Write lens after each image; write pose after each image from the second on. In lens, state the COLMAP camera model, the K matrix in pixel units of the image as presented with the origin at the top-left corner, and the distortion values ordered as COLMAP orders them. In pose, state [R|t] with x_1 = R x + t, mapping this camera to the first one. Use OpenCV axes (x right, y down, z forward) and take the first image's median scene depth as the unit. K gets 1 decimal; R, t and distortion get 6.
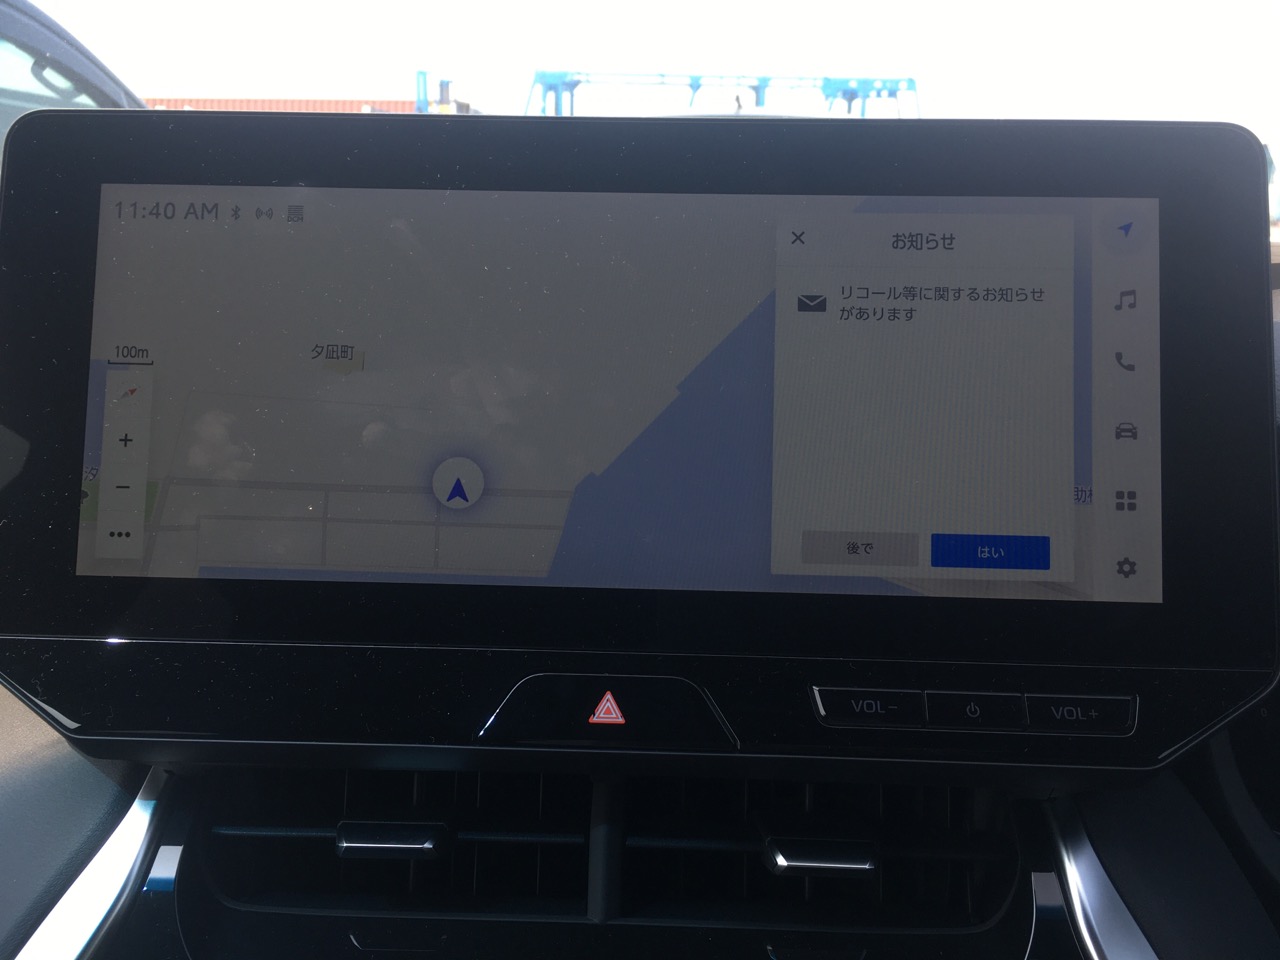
lens RADIAL K [[1150.0, 0, 645.0], [0, 1150.0, 481.7], [0, 0, 1]] dist [0.035851, -0.075806]
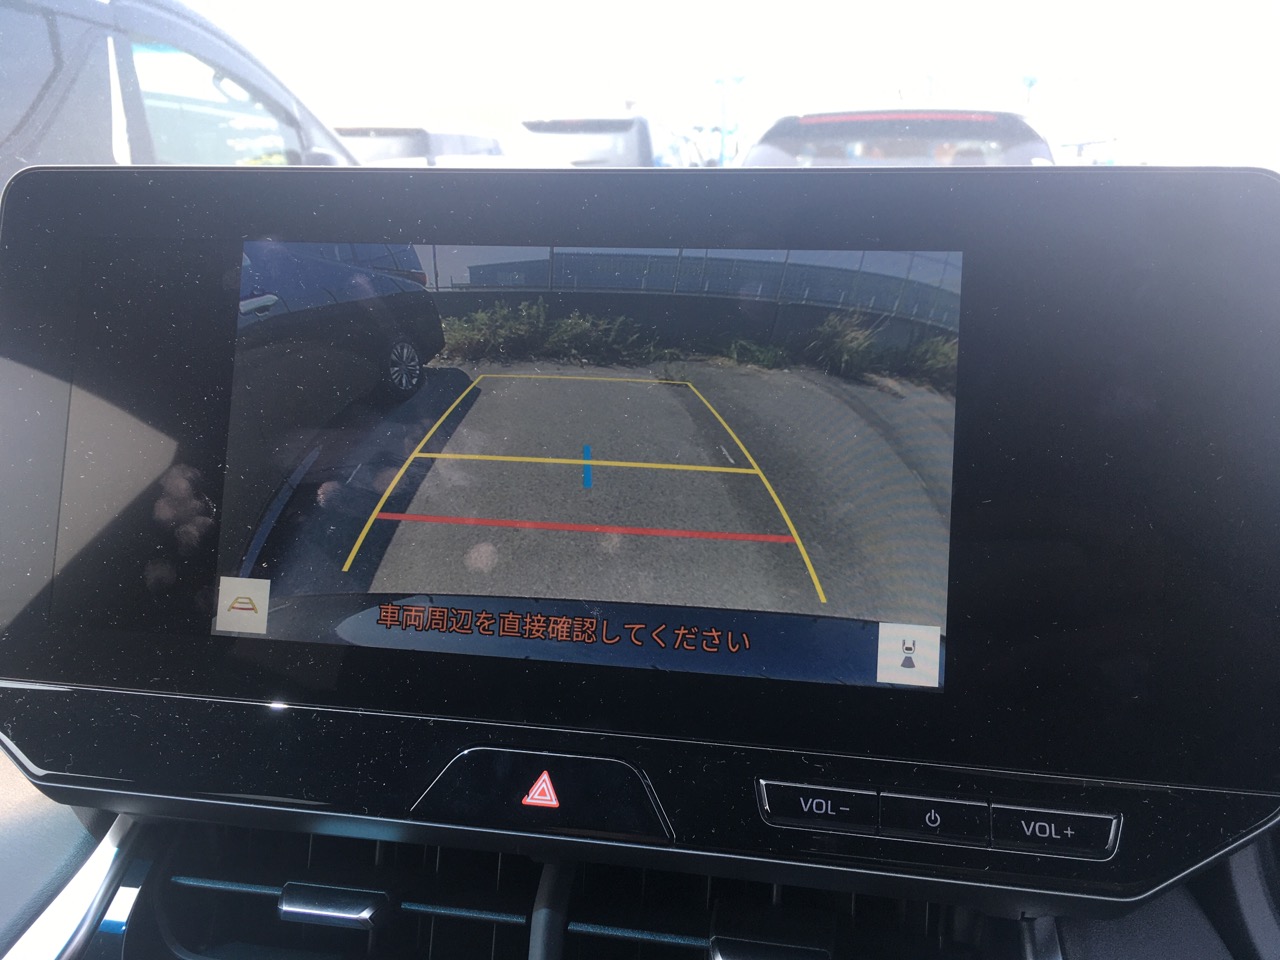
lens RADIAL K [[1140.6, 0, 642.2], [0, 1140.6, 487.7], [0, 0, 1]] dist [0.077609, -0.169364]
pose [[0.989614, 0.028563, -0.140882, 0.169319], [-0.027273, 0.999567, 0.011084, -0.064587], [0.141137, -0.007127, 0.989964, 0.065214]]
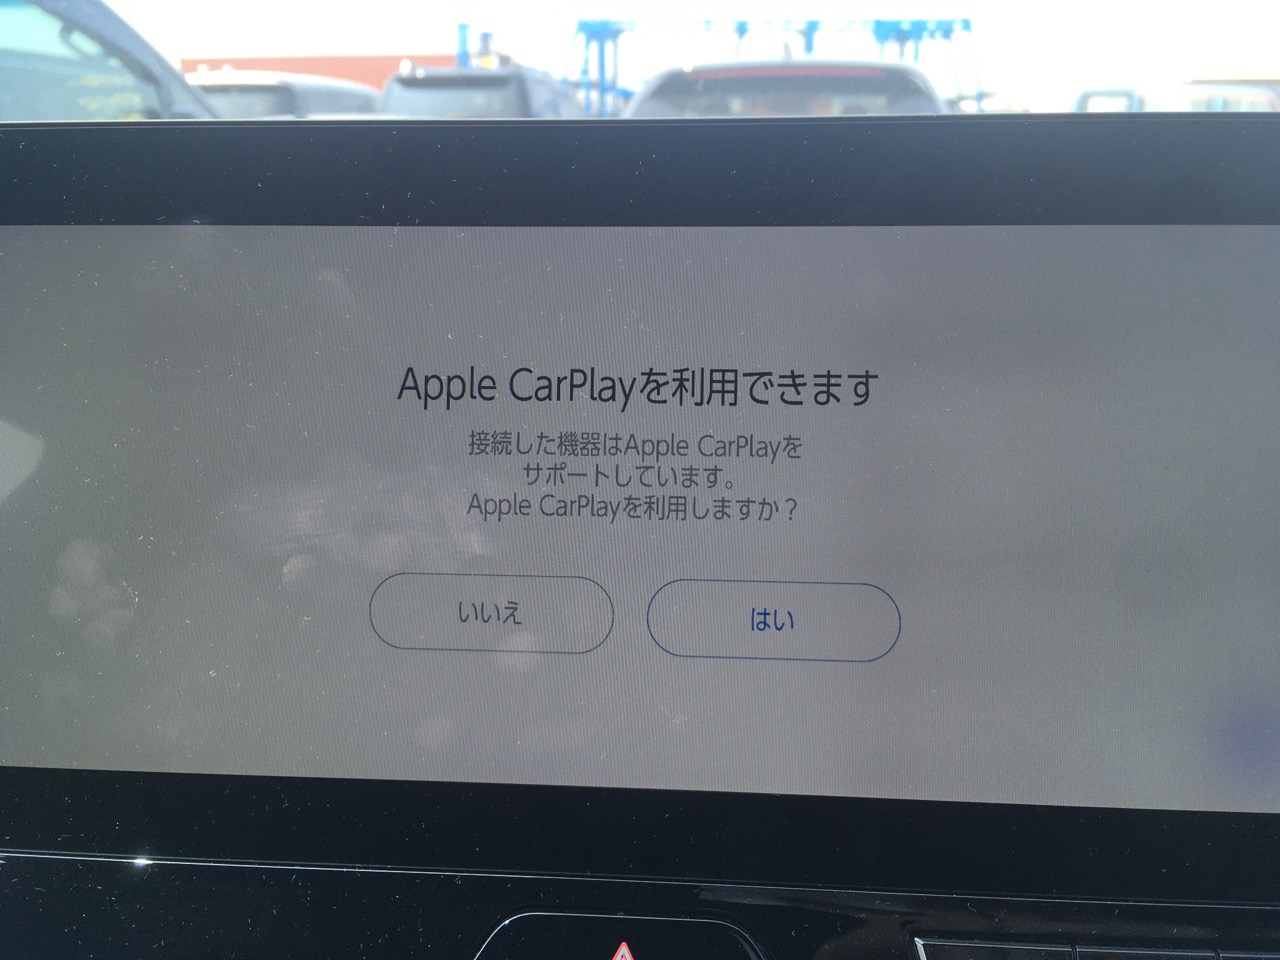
lens RADIAL K [[1150.0, 0, 645.0], [0, 1150.0, 481.7], [0, 0, 1]] dist [0.035851, -0.075806]
pose [[0.999050, -0.008484, -0.042734, 0.013475], [0.010211, 0.999134, 0.040340, -0.125092], [0.042355, -0.040738, 0.998272, 0.291924]]
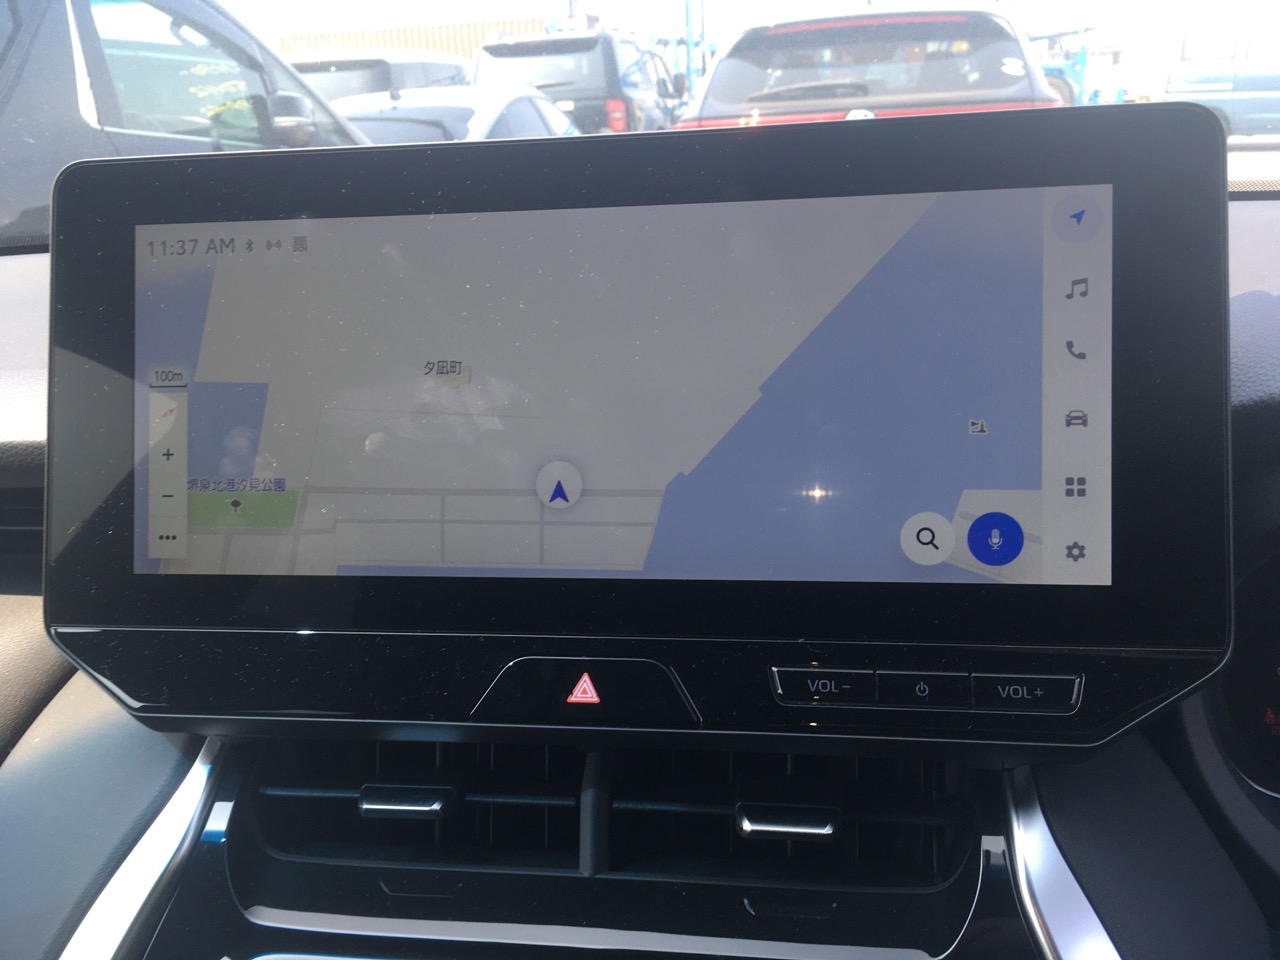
lens RADIAL K [[1149.4, 0, 640.0], [0, 1149.4, 480.0], [0, 0, 1]] dist [0.005539, -0.001093]
pose [[0.990669, -0.027383, -0.133514, 0.165594], [0.037123, 0.996784, 0.071021, -0.075589], [0.131140, -0.075314, 0.988499, -0.064402]]
